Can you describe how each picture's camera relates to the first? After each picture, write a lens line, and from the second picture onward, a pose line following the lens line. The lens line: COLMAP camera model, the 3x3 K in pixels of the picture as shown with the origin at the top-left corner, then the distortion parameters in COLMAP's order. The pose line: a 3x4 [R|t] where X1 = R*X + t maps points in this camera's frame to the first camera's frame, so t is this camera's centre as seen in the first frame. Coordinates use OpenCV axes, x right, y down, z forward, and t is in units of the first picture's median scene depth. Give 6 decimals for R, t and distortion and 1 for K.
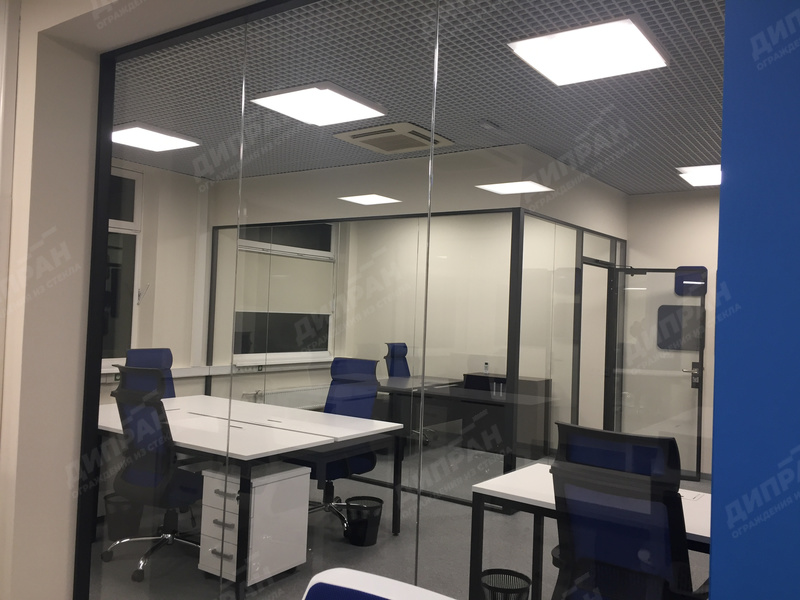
lens RADIAL K [[681.1, 0, 400.0], [0, 681.1, 300.0], [0, 0, 1]] dist [0.125138, -0.153718]
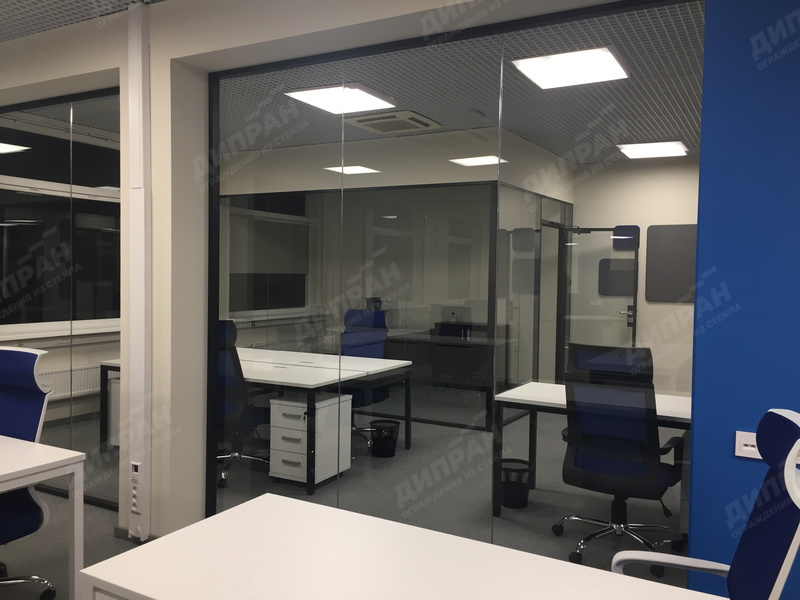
lens RADIAL K [[681.1, 0, 400.0], [0, 681.1, 300.0], [0, 0, 1]] dist [0.125138, -0.153718]
pose [[0.993363, -0.029305, 0.111228, -0.112813], [0.022343, 0.997742, 0.063335, -0.005067], [-0.112833, -0.060429, 0.991775, -0.155140]]
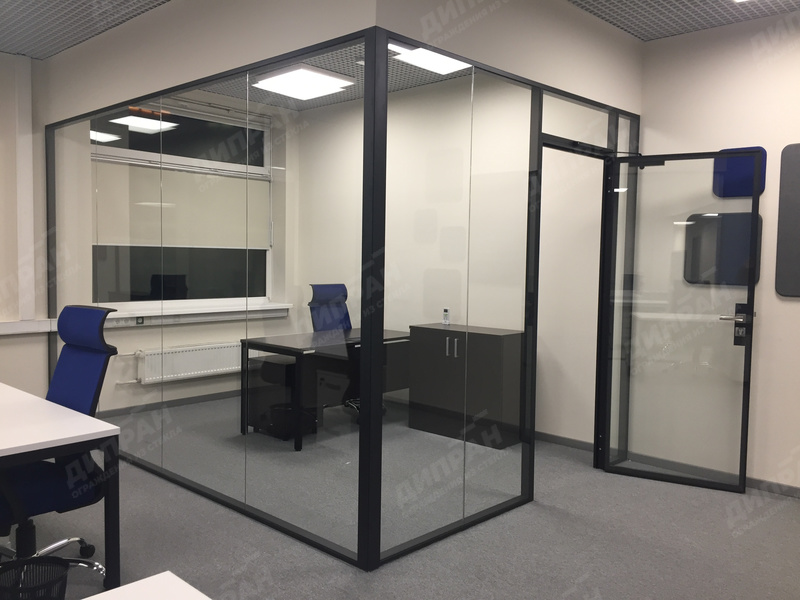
lens RADIAL K [[681.1, 0, 400.0], [0, 681.1, 300.0], [0, 0, 1]] dist [0.125138, -0.153718]
pose [[0.991423, -0.019529, -0.129228, 0.217945], [0.030994, 0.995698, 0.087317, 0.024583], [0.126967, -0.090573, 0.987763, 0.373347]]
